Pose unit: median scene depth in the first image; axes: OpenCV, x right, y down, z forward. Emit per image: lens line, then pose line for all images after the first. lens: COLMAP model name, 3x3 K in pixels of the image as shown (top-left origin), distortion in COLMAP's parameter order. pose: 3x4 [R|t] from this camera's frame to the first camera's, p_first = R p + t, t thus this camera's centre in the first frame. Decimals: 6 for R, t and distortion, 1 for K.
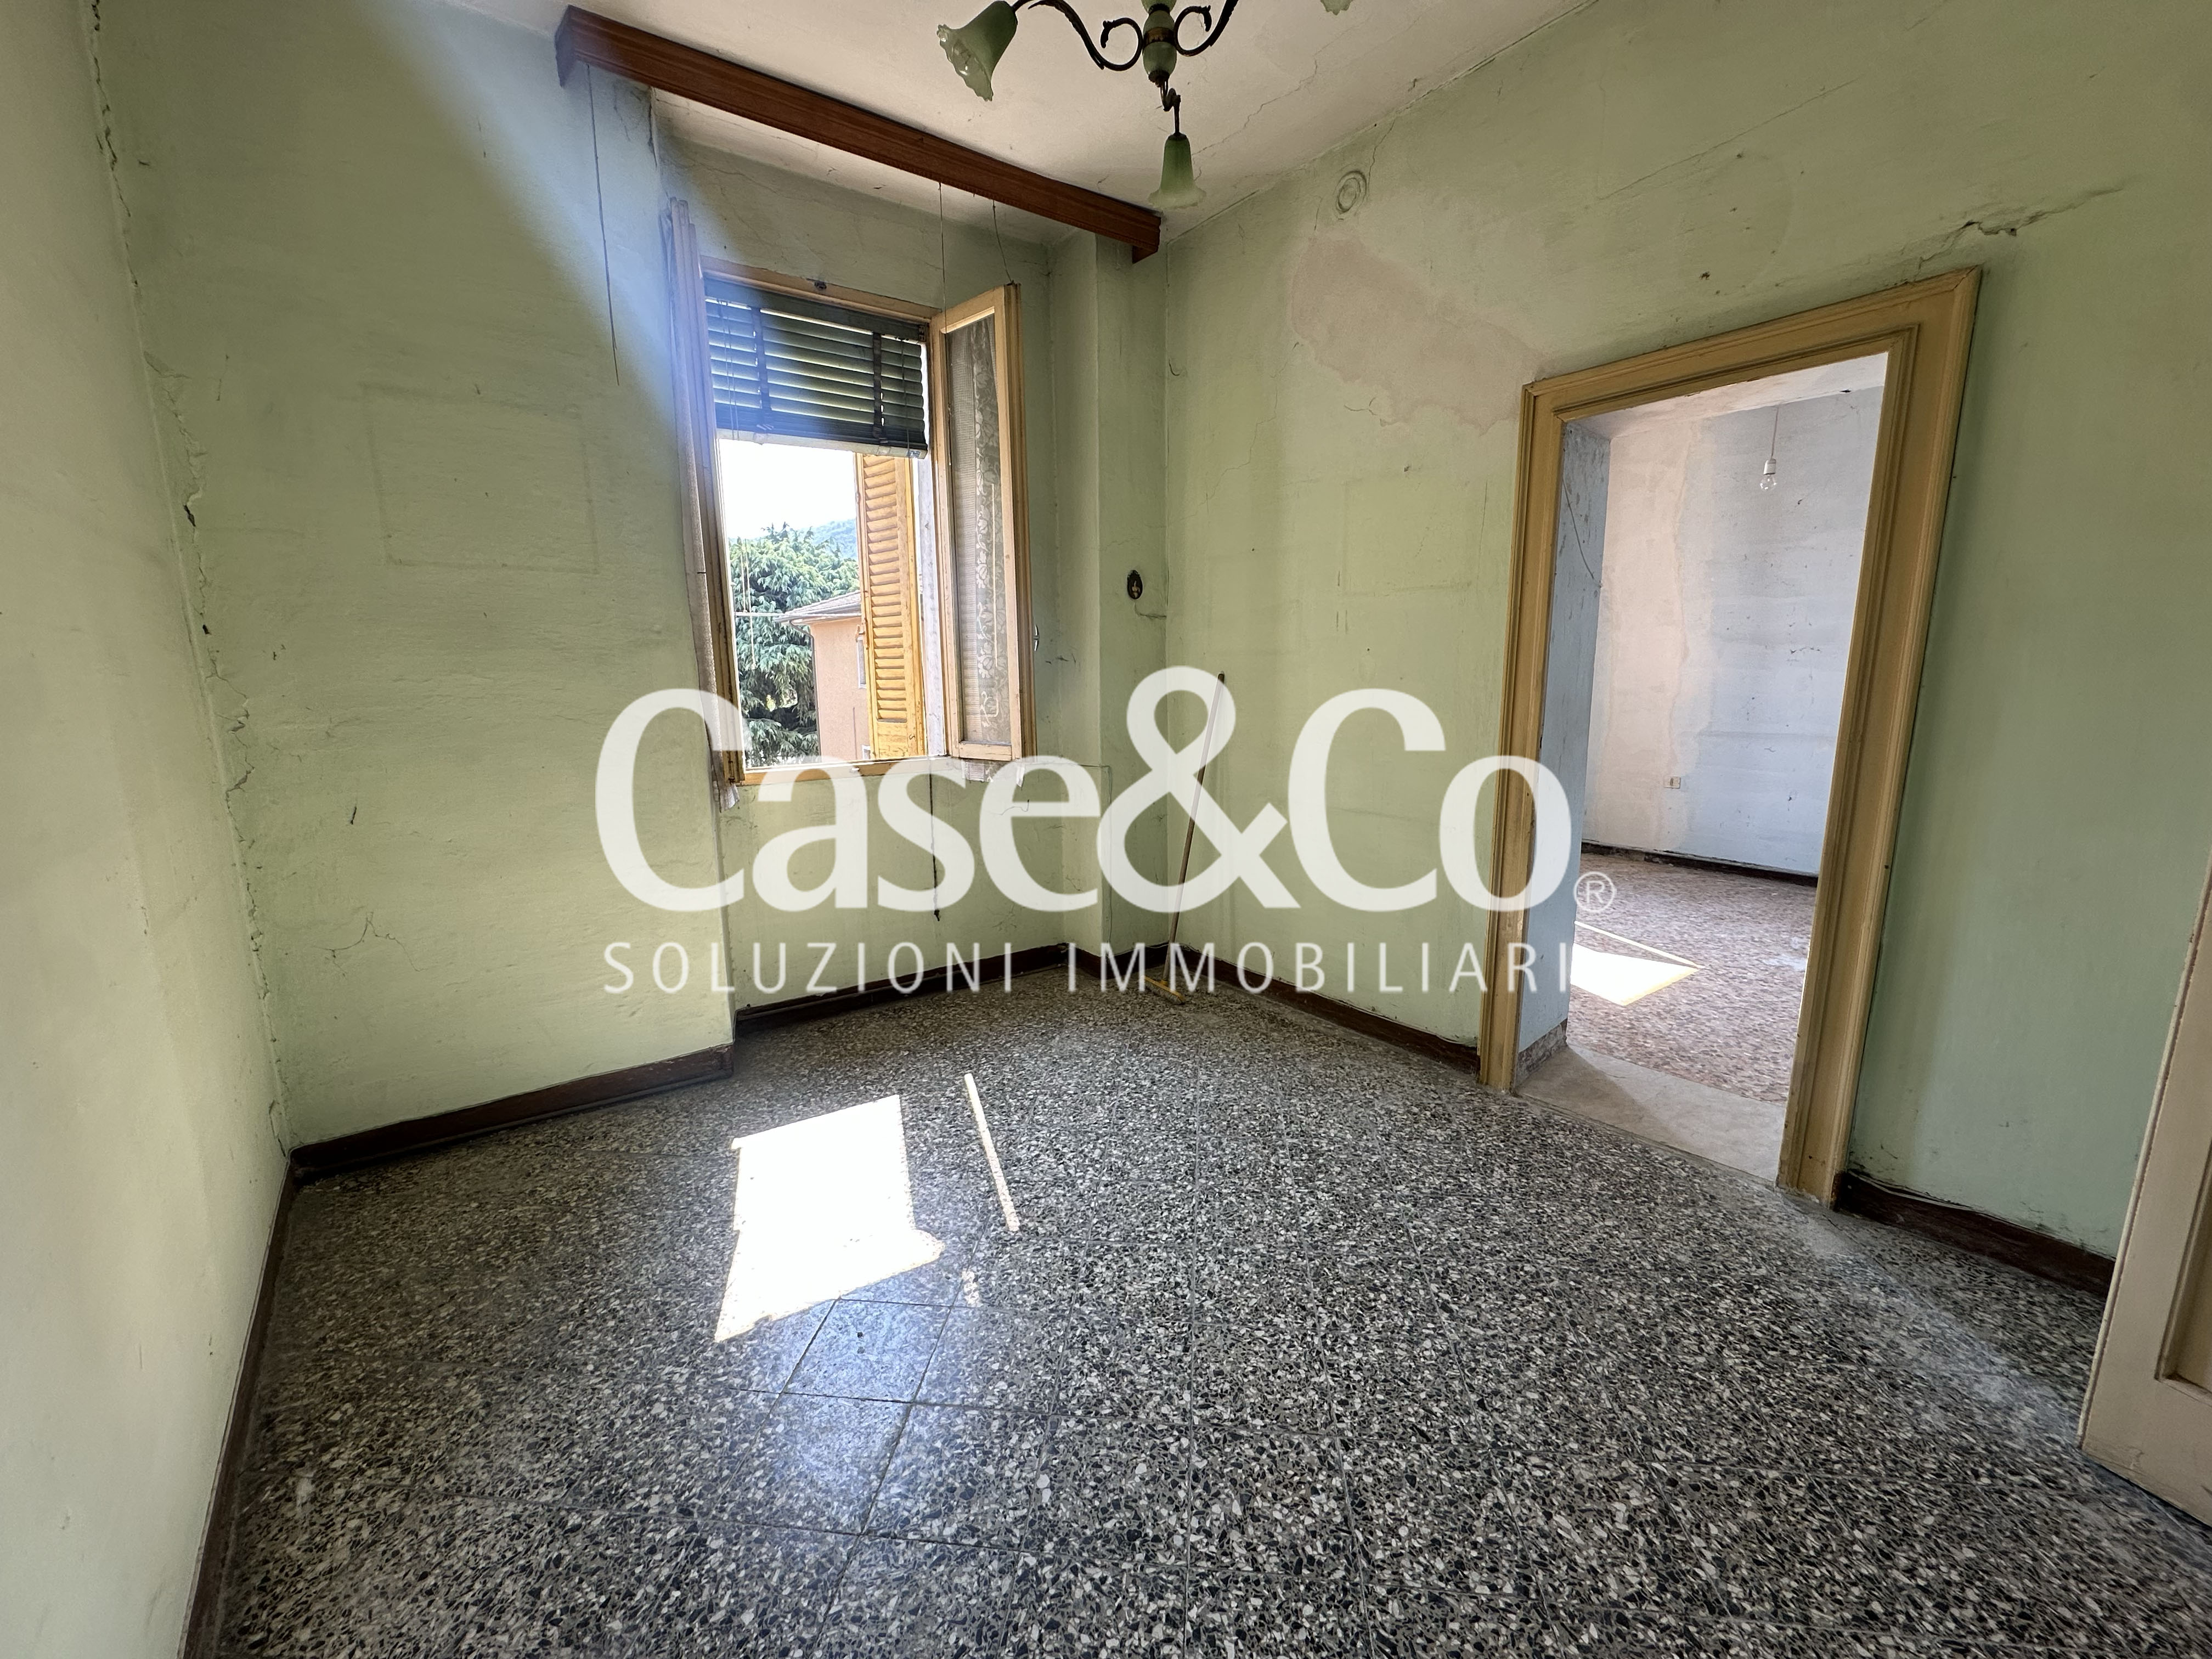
lens RADIAL K [[892.0, 0, 1108.3], [0, 892.0, 830.6], [0, 0, 1]] dist [-0.001943, 0.000839]
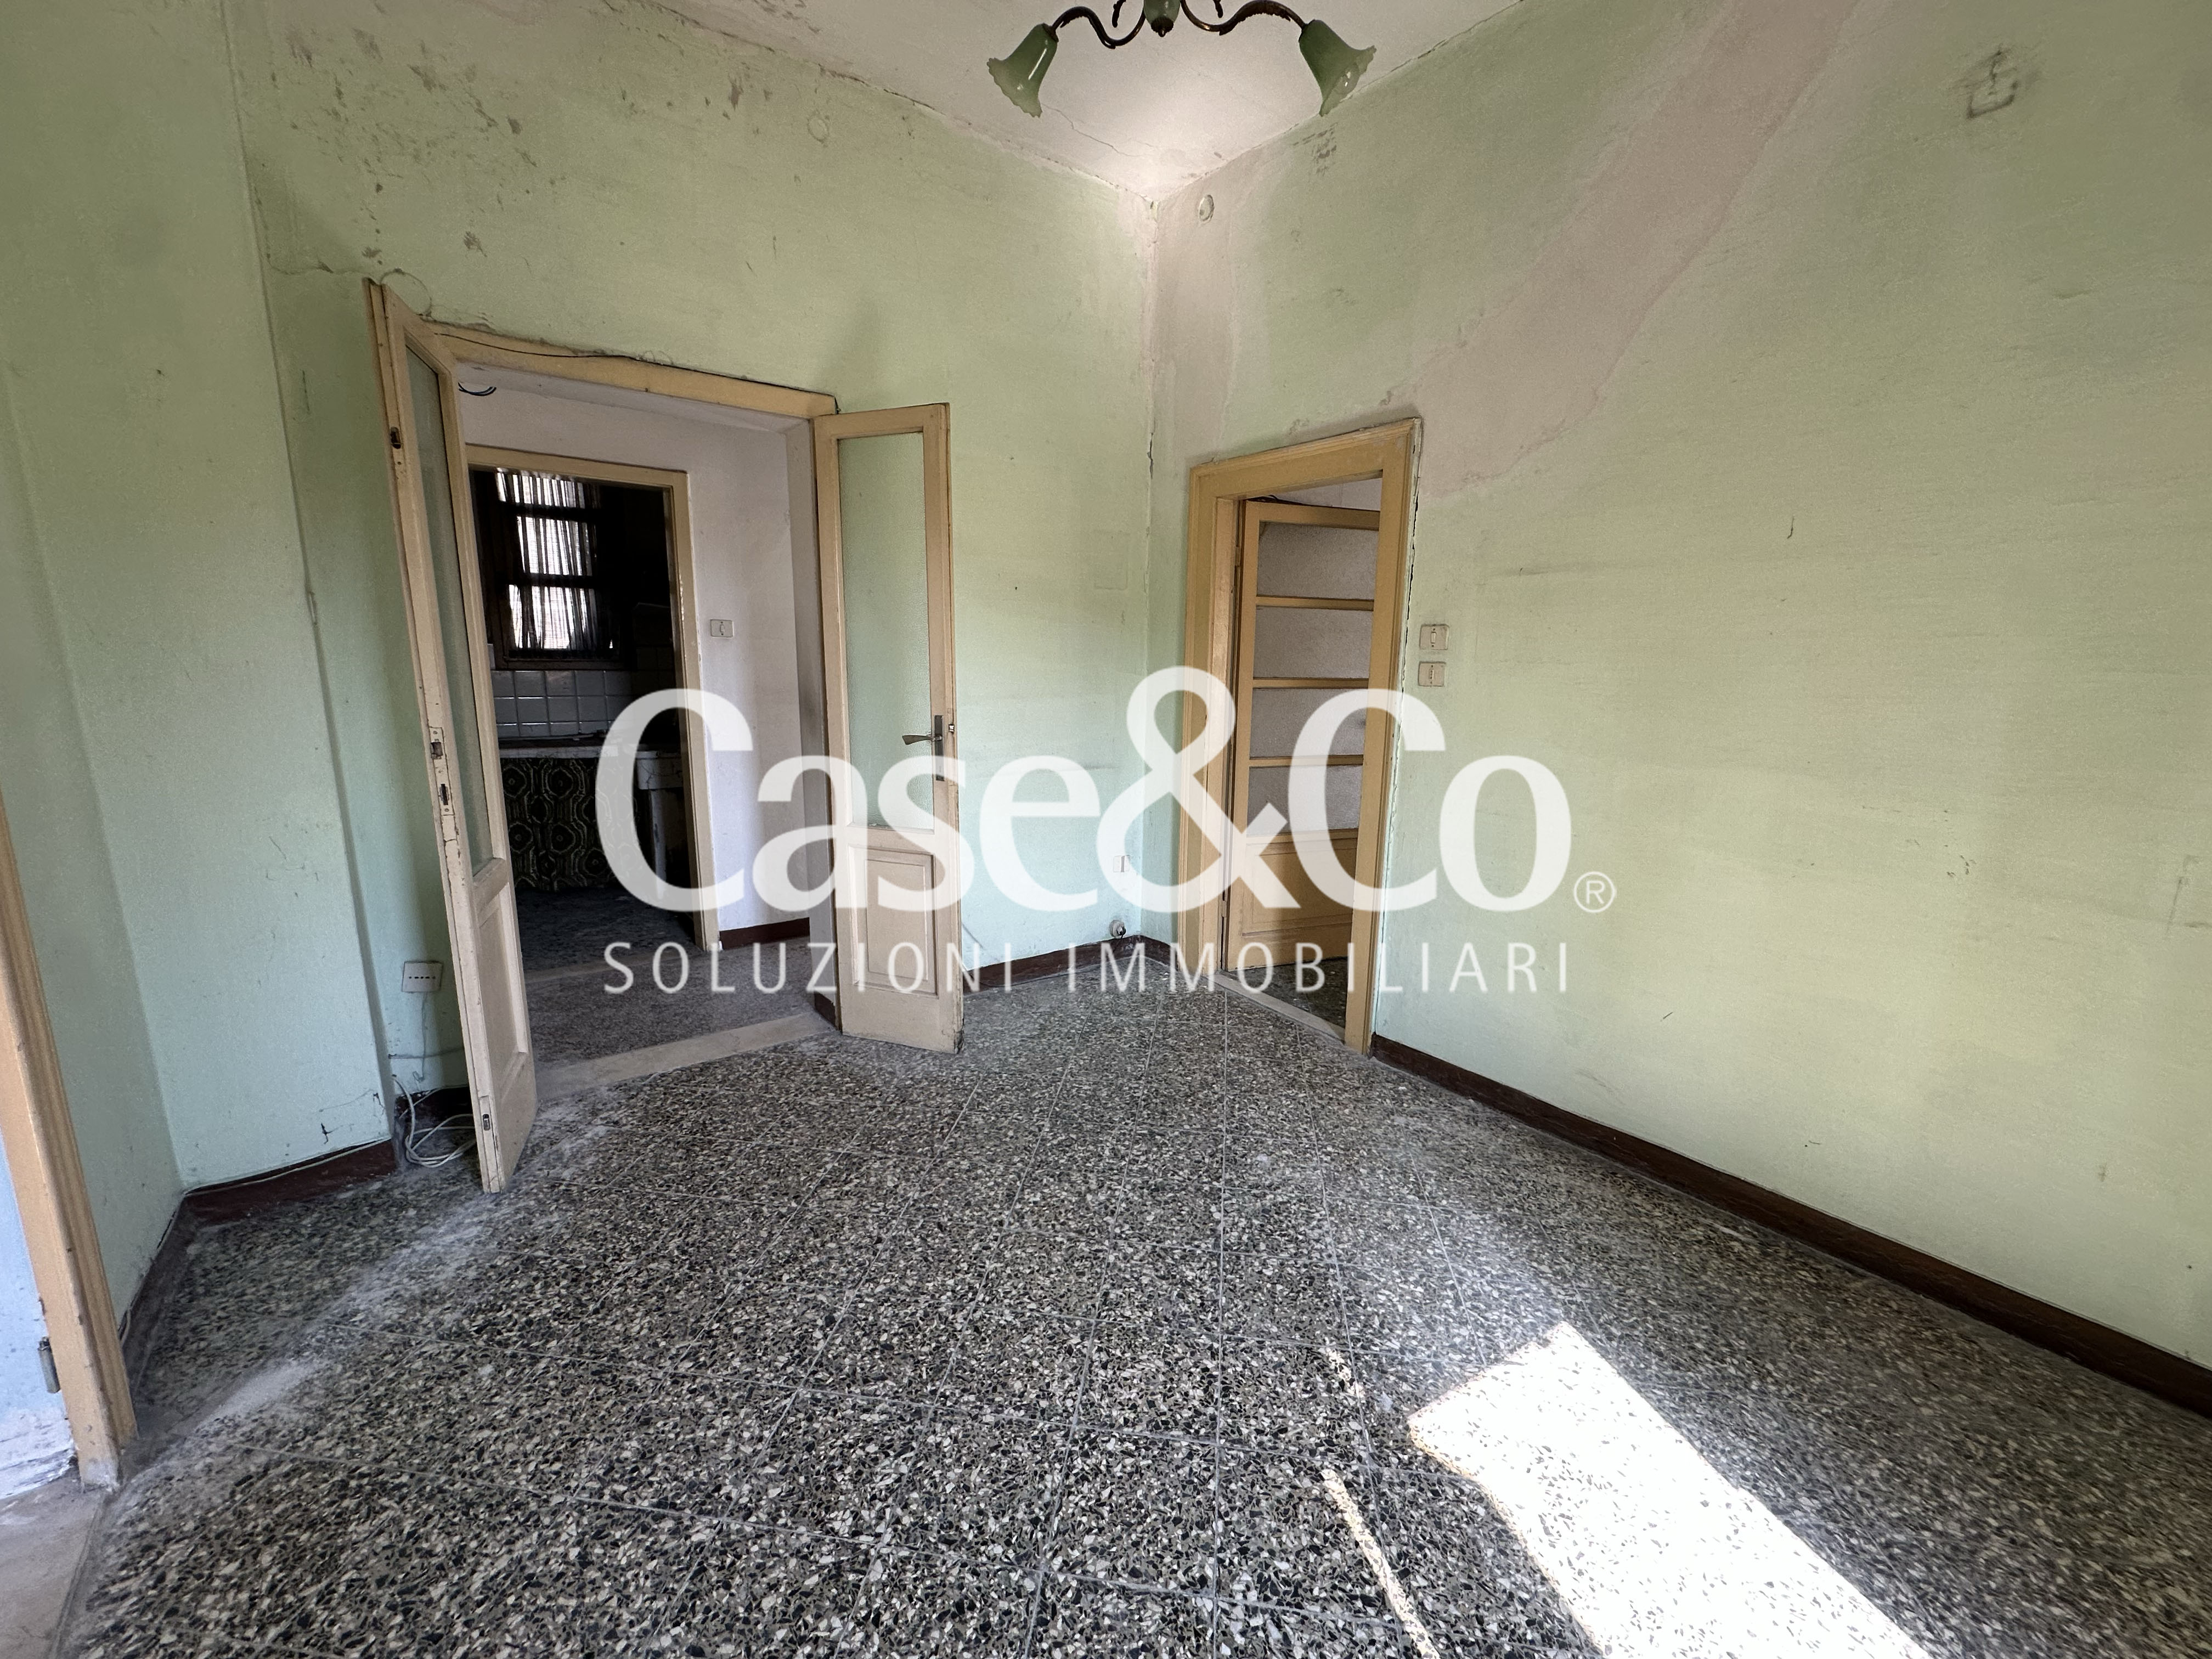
lens RADIAL K [[892.0, 0, 1108.3], [0, 892.0, 830.6], [0, 0, 1]] dist [-0.001943, 0.000839]
pose [[-0.999644, -0.012562, 0.023519, 0.058492], [-0.003245, 0.932827, 0.360310, -0.283573], [-0.026466, 0.360106, -0.932536, 1.580585]]
